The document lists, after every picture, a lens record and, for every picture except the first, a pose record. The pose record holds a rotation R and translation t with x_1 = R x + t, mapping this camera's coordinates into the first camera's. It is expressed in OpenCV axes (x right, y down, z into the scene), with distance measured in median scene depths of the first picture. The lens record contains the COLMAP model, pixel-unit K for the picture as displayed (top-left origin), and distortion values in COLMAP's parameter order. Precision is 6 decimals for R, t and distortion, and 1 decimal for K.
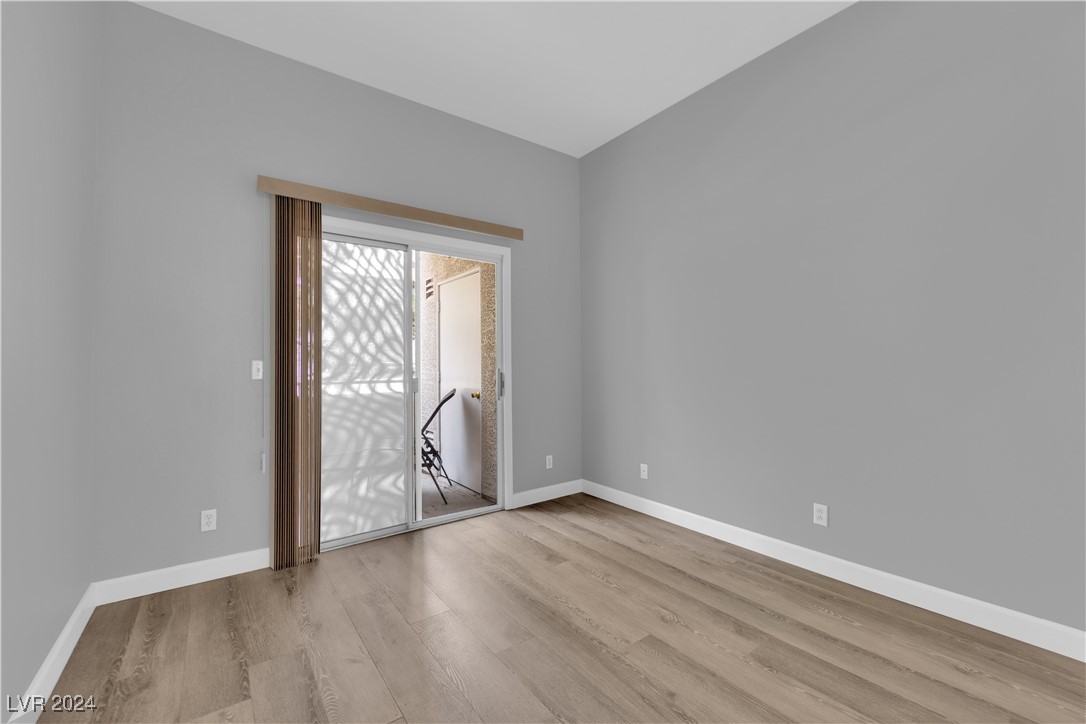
lens RADIAL K [[435.4, 0, 542.3], [0, 435.4, 359.3], [0, 0, 1]] dist [-0.004964, -0.007106]
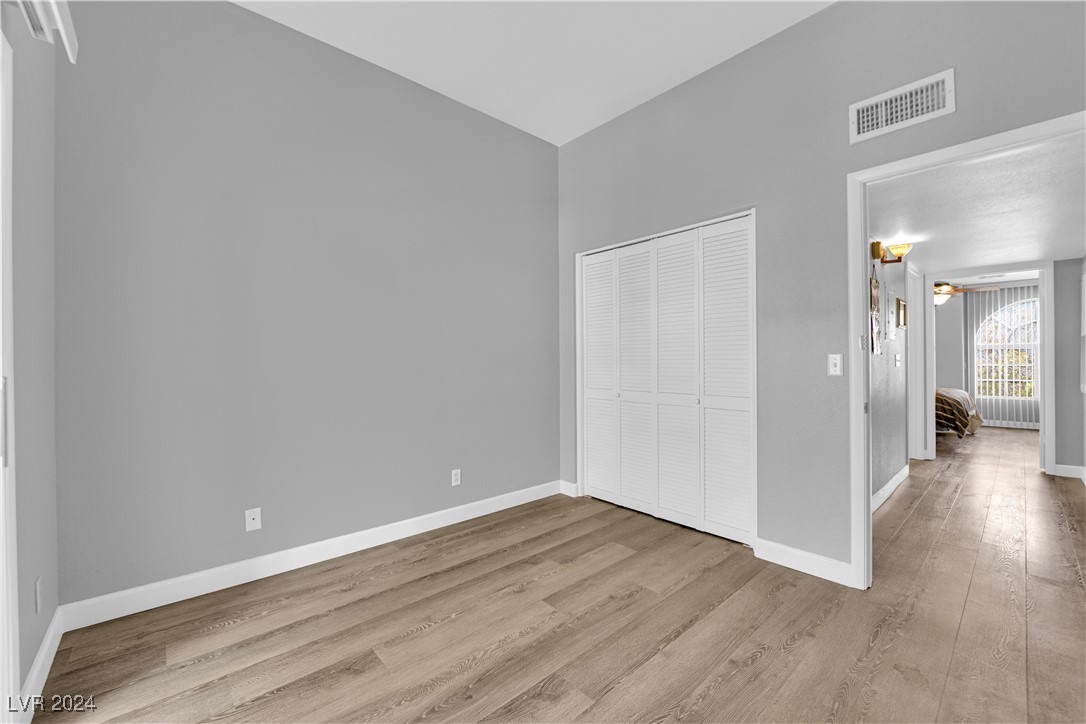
lens RADIAL K [[431.3, 0, 512.5], [0, 431.3, 362.8], [0, 0, 1]] dist [-0.011140, -0.006569]
pose [[-0.047515, -0.001414, 0.998870, -0.694477], [-0.001125, 0.999998, 0.001362, -0.006120], [-0.998870, -0.001059, -0.047516, 0.871651]]
